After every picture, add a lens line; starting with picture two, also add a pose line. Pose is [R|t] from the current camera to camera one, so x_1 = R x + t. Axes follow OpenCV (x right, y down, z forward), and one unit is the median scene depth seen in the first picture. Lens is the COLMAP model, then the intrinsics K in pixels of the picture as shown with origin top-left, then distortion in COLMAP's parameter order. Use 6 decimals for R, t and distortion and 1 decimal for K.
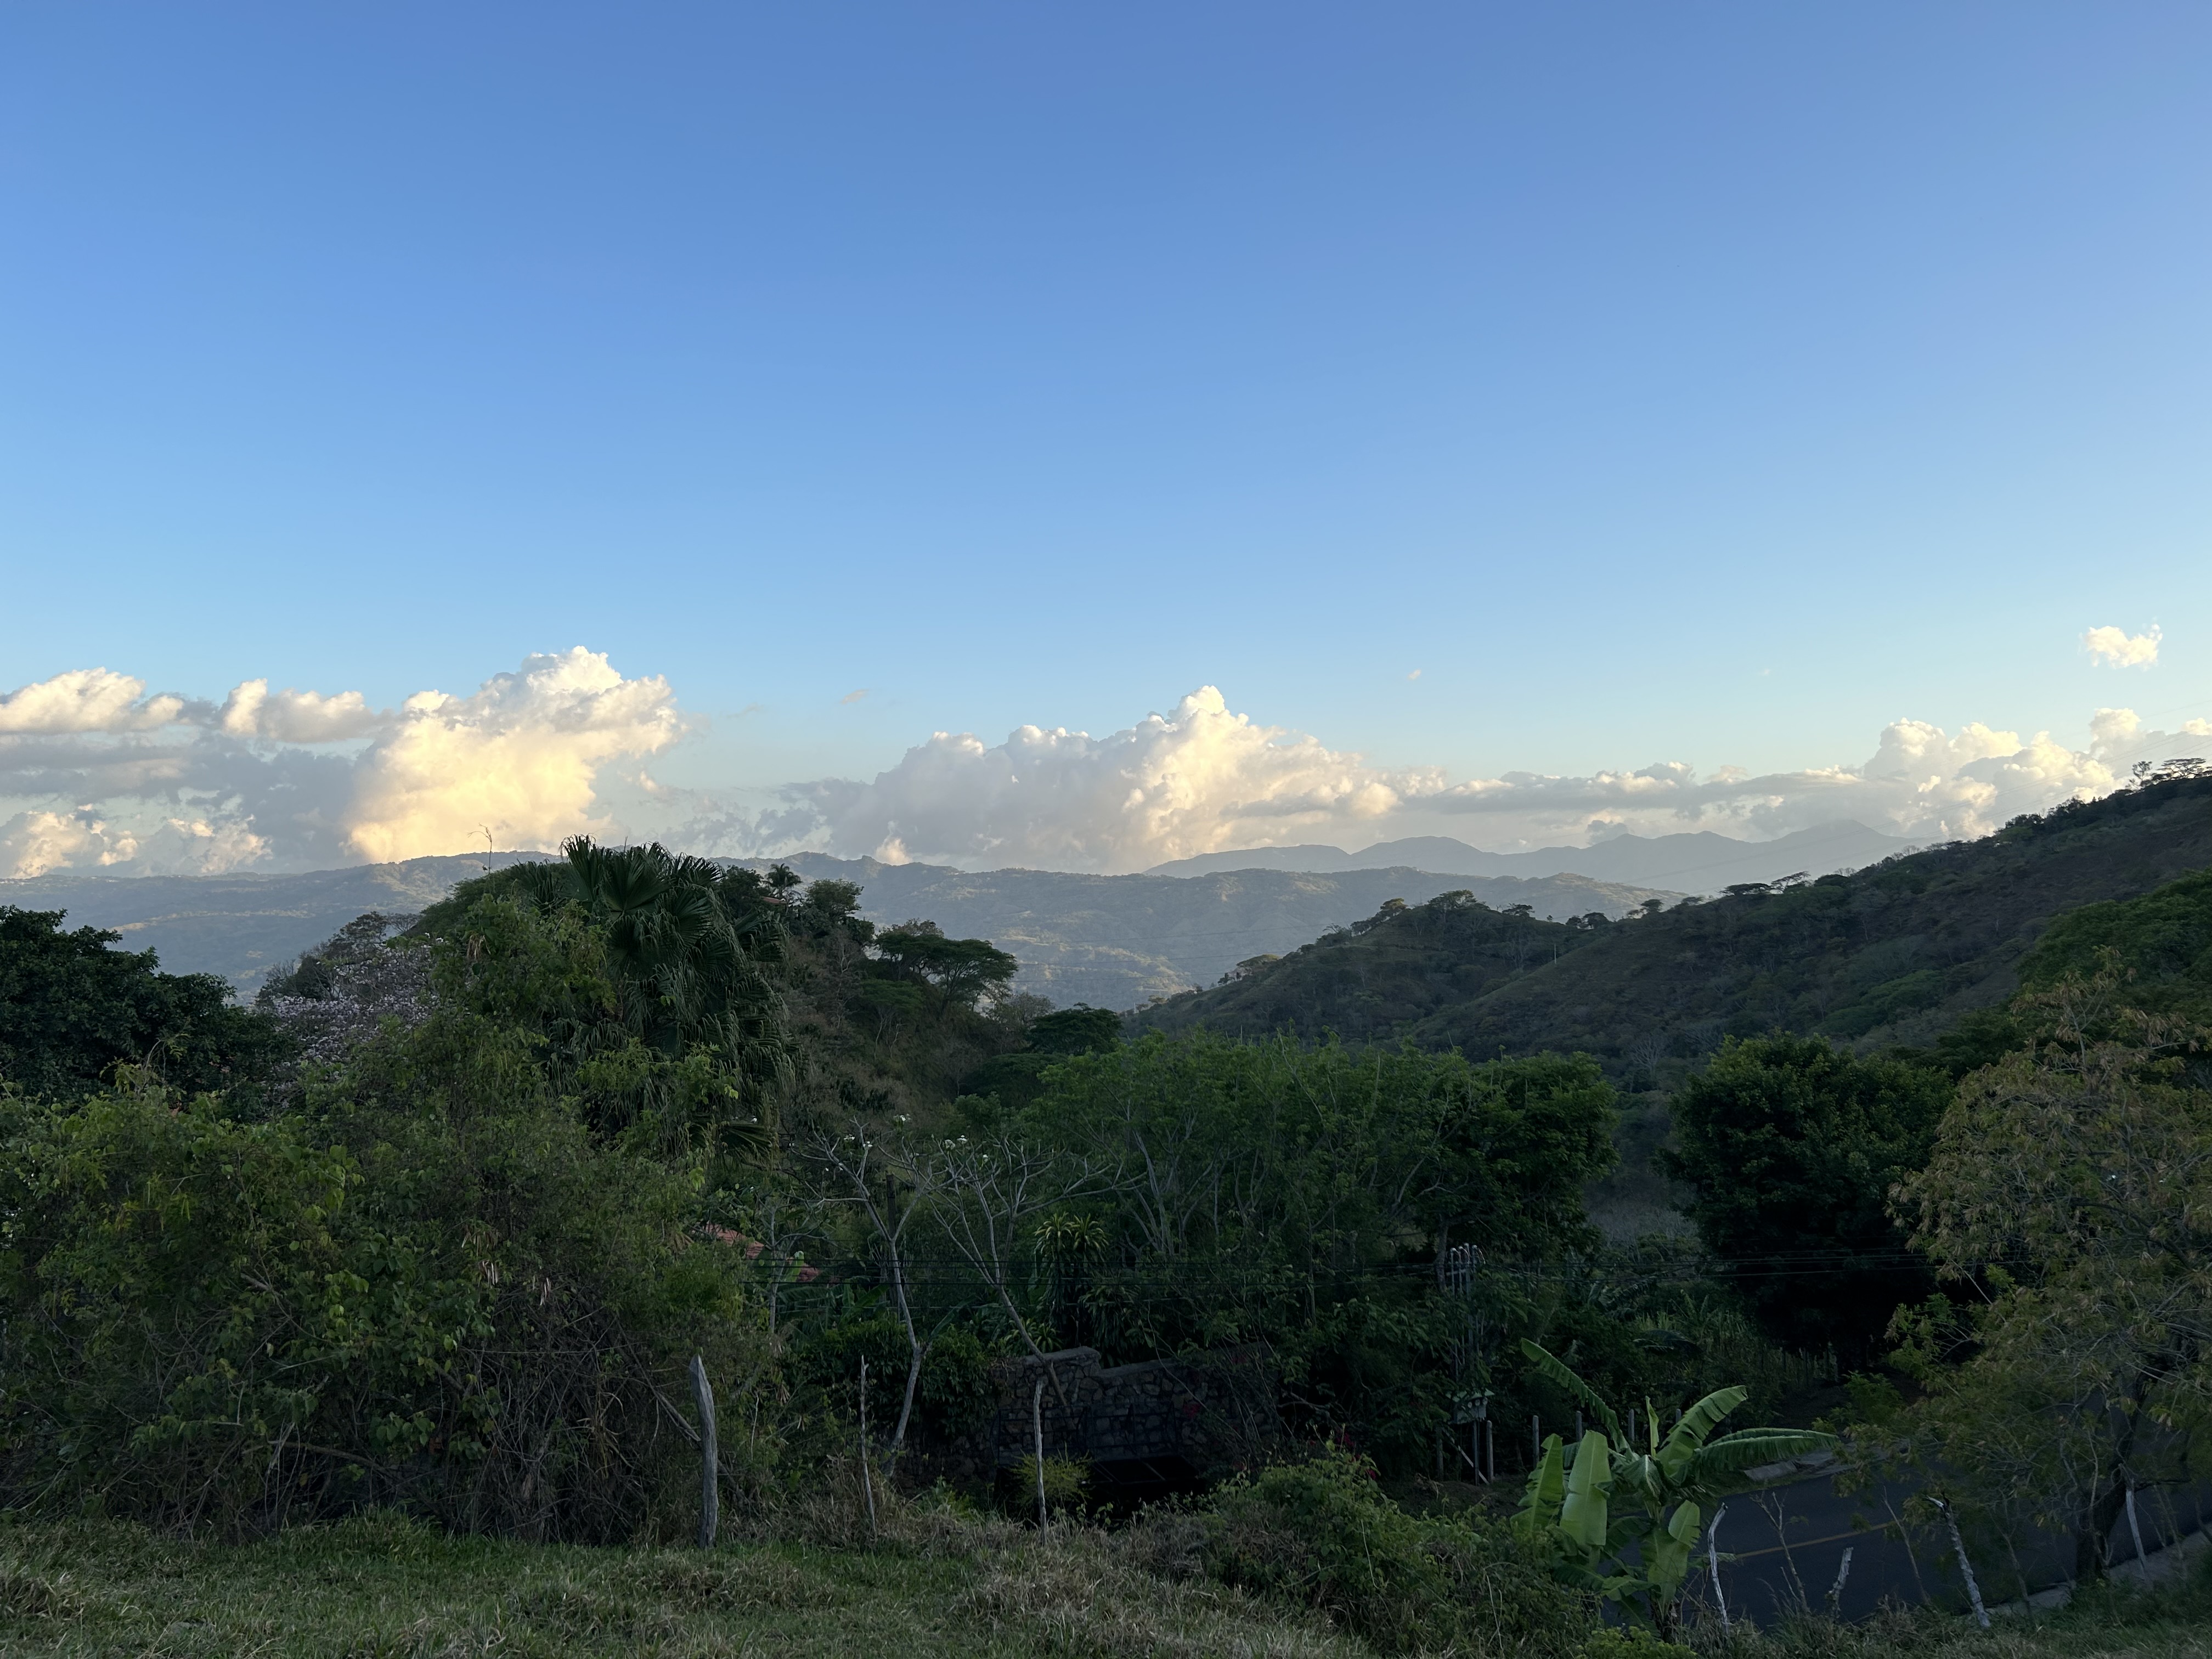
lens RADIAL K [[1680.4, 0, 1093.8], [0, 1680.4, 849.3], [0, 0, 1]] dist [0.101797, -0.073877]
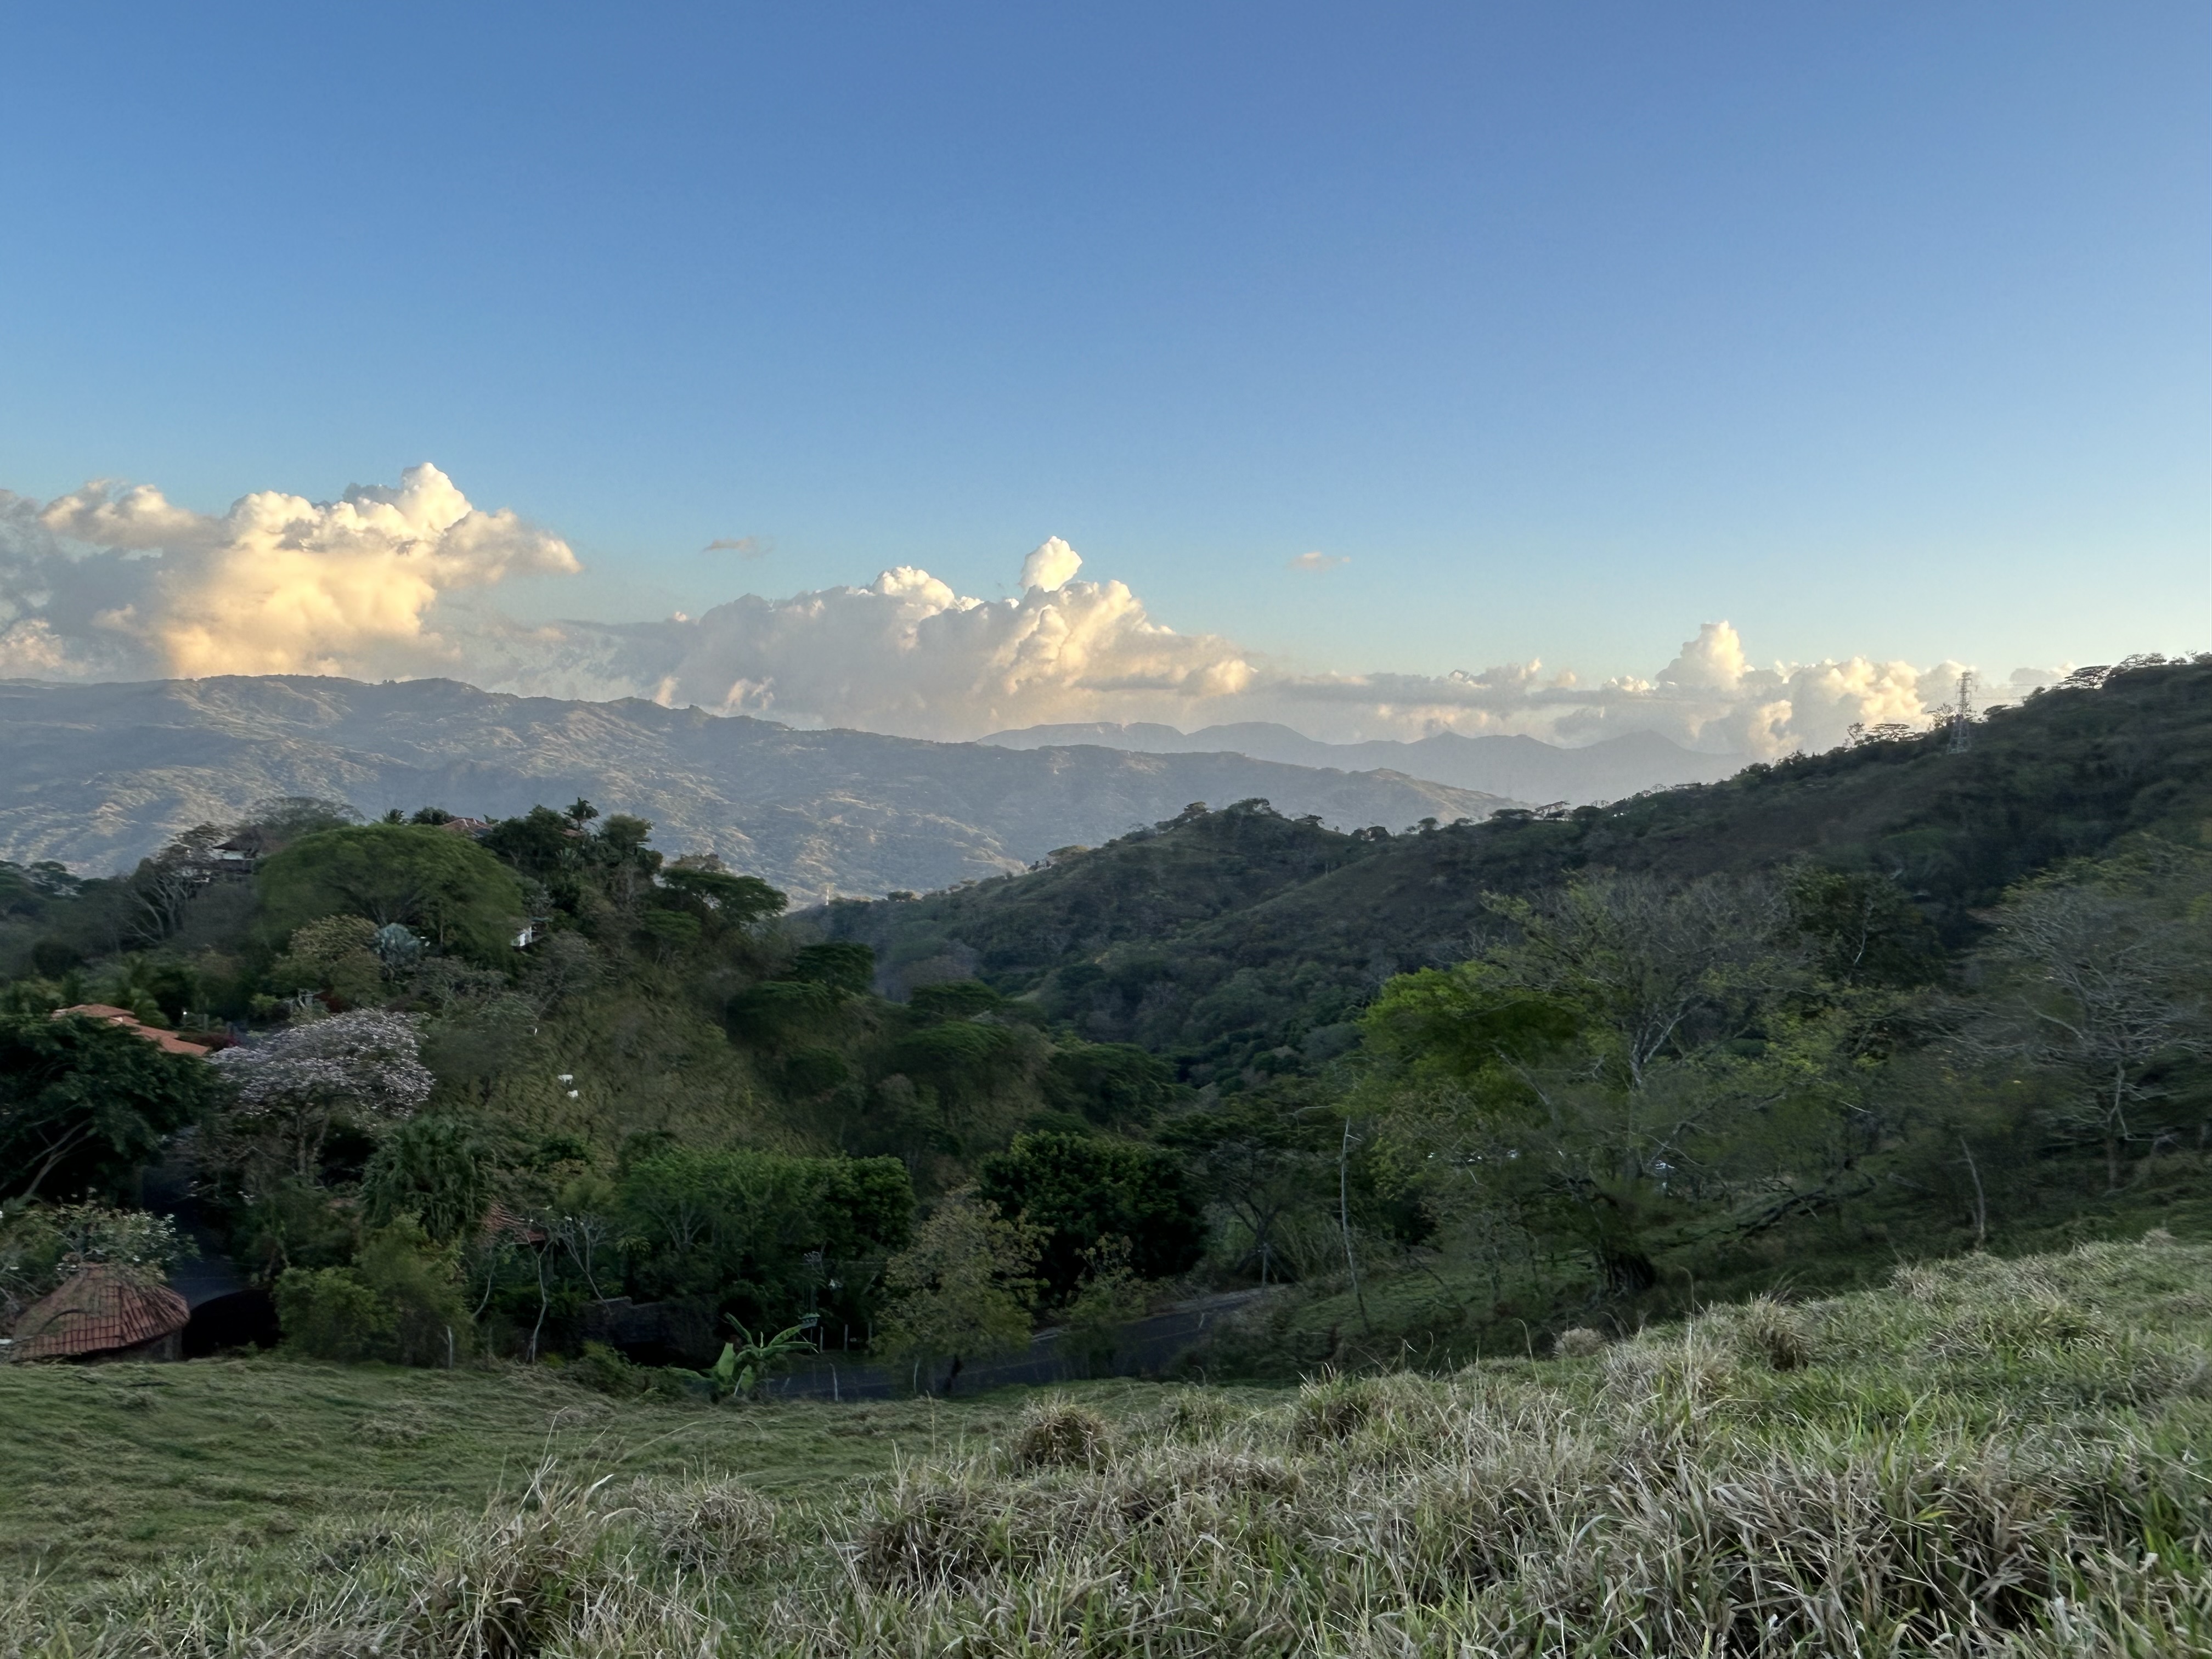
lens RADIAL K [[1686.1, 0, 1117.9], [0, 1686.1, 823.7], [0, 0, 1]] dist [0.036261, -0.041375]
pose [[0.991608, 0.060058, 0.114481, 0.068507], [-0.067077, 0.996033, 0.058477, -0.104183], [-0.110515, -0.065666, 0.991703, -0.262314]]
